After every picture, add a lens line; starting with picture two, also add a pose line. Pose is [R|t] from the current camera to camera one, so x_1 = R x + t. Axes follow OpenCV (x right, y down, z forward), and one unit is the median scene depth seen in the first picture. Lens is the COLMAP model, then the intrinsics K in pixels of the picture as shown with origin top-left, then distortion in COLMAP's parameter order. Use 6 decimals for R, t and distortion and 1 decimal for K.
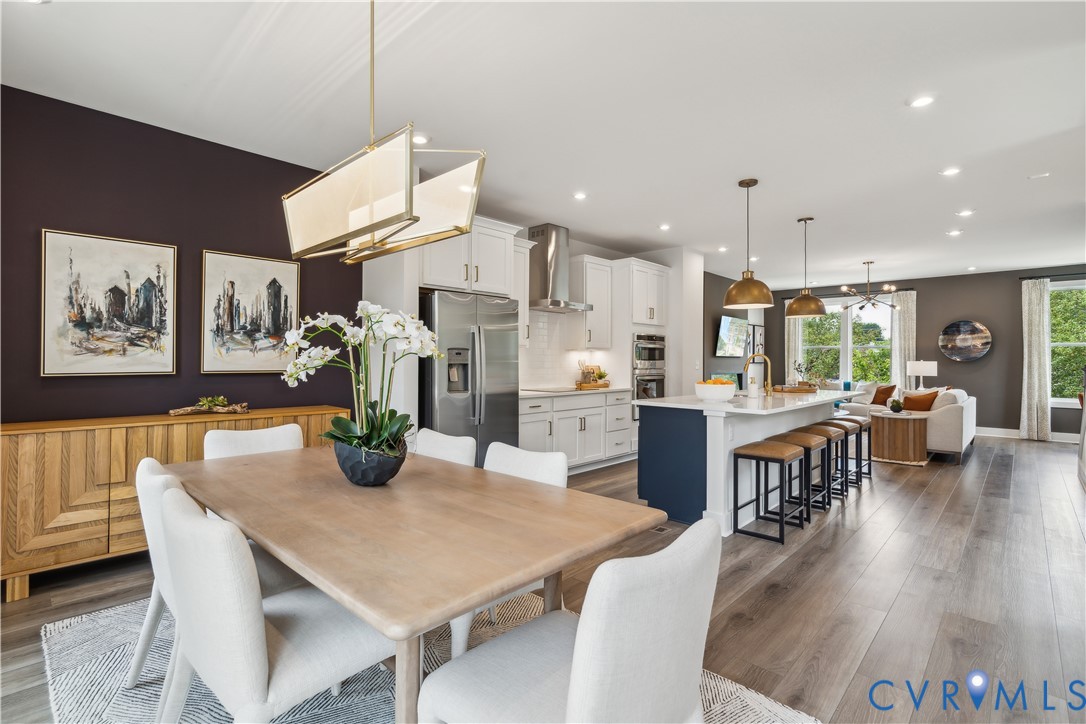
lens RADIAL K [[505.0, 0, 536.5], [0, 505.0, 358.2], [0, 0, 1]] dist [-0.006840, 0.000011]
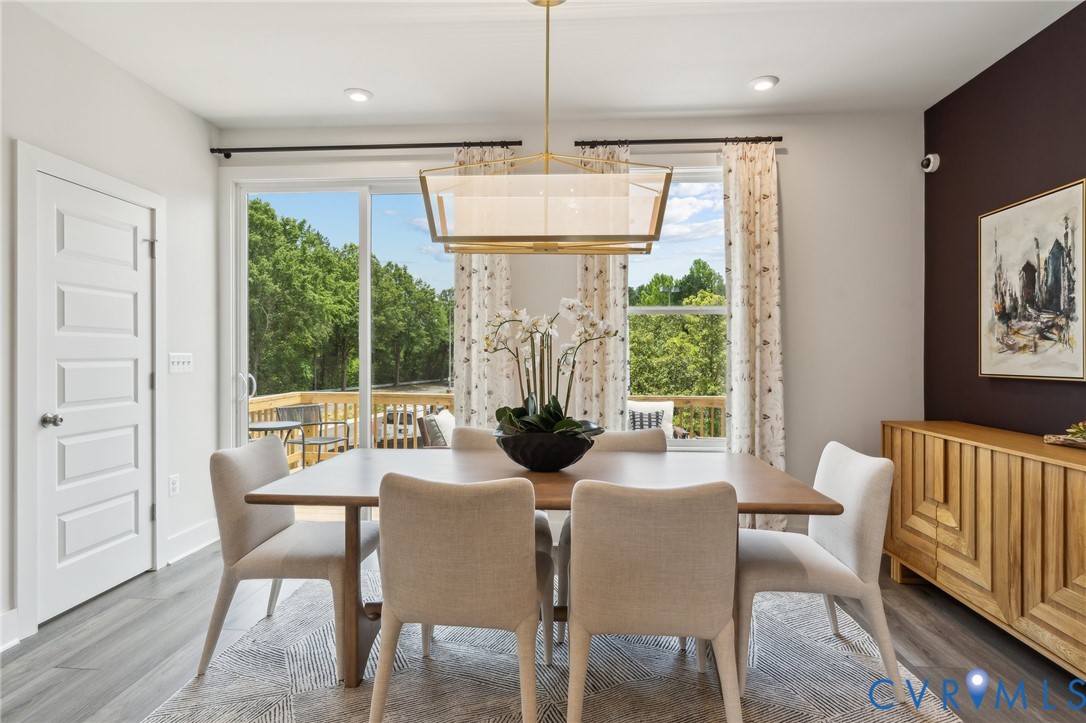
lens RADIAL K [[559.9, 0, 538.9], [0, 559.9, 353.3], [0, 0, 1]] dist [-0.020762, -0.000266]
pose [[-0.761808, -0.011573, -0.647699, 0.249960], [-0.007869, 0.999932, -0.008612, 0.007432], [0.647755, -0.001464, -0.761848, 1.098396]]
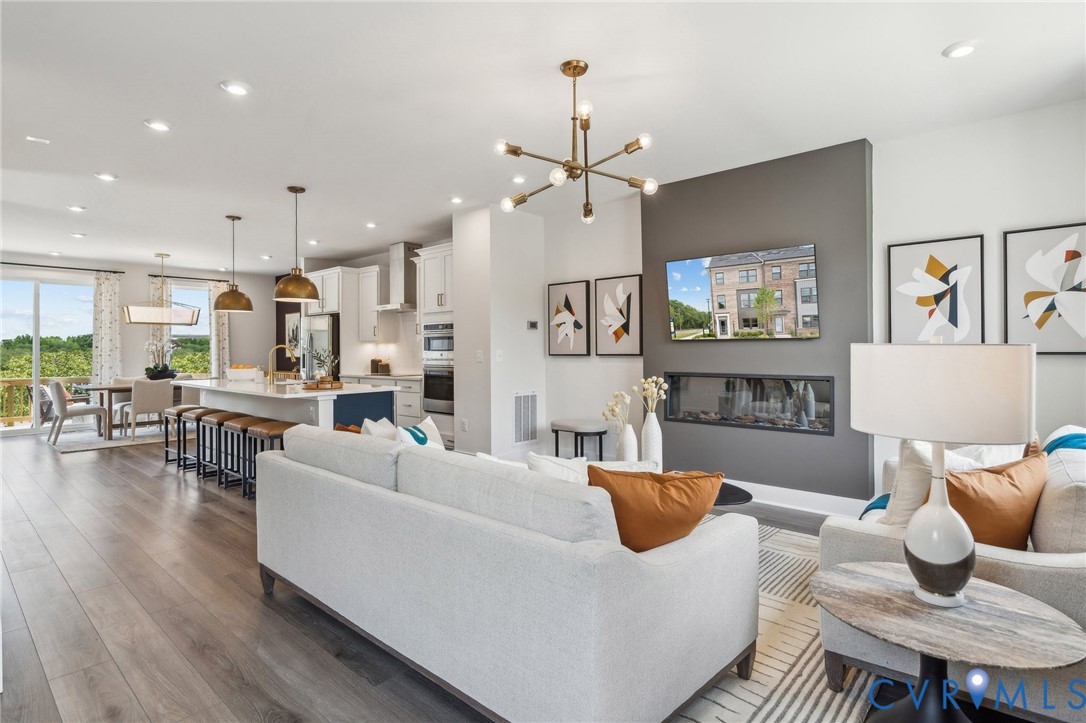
lens RADIAL K [[566.7, 0, 536.7], [0, 566.7, 353.6], [0, 0, 1]] dist [0.002353, 0.003021]
pose [[0.023445, 0.000610, -0.999725, 2.455180], [0.008586, 0.999963, 0.000811, 0.019279], [0.999688, -0.008603, 0.023438, 2.248532]]
